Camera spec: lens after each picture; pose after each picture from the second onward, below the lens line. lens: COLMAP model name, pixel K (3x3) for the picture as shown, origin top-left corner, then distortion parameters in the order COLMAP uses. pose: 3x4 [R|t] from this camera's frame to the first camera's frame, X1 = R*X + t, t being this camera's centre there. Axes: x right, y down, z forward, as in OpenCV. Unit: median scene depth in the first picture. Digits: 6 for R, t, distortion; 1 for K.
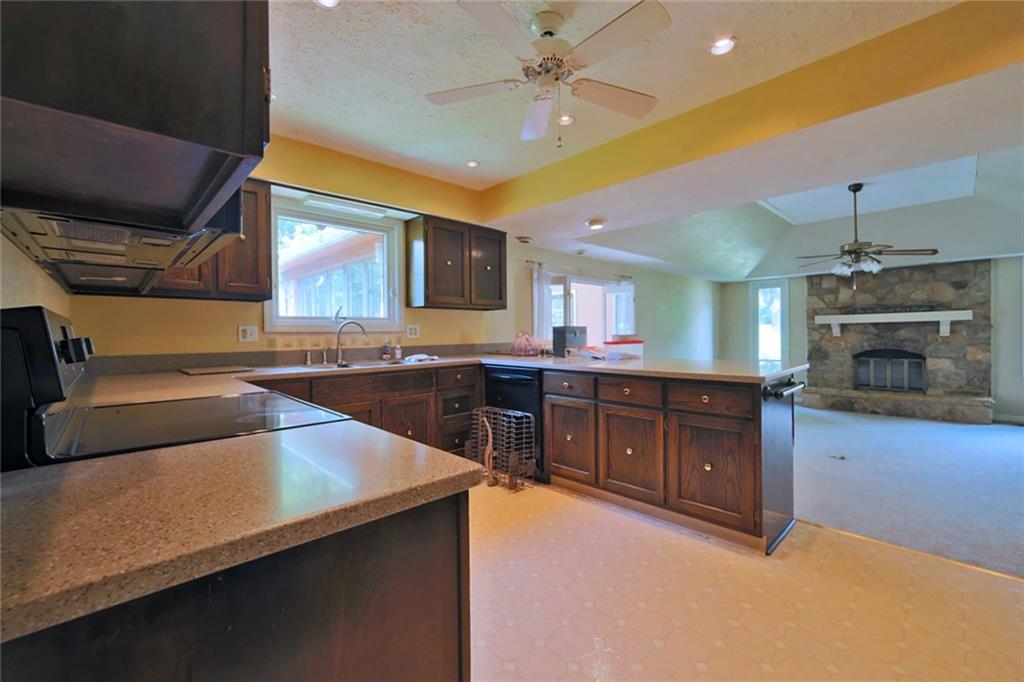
lens RADIAL K [[430.6, 0, 513.0], [0, 430.6, 336.2], [0, 0, 1]] dist [-0.000066, 0.000013]
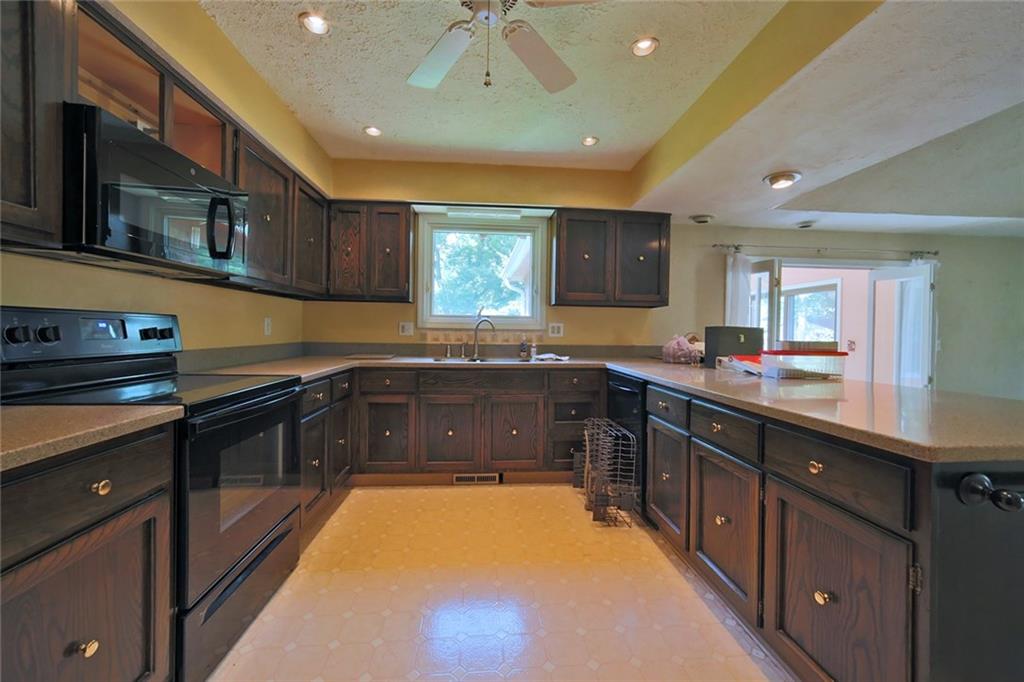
lens RADIAL K [[406.9, 0, 511.0], [0, 406.9, 335.9], [0, 0, 1]] dist [-0.002838, 0.006203]
pose [[0.777103, 0.028540, -0.628725, 0.297744], [-0.027092, 0.999562, 0.011887, -0.006499], [0.628790, 0.007796, 0.777536, 0.238021]]
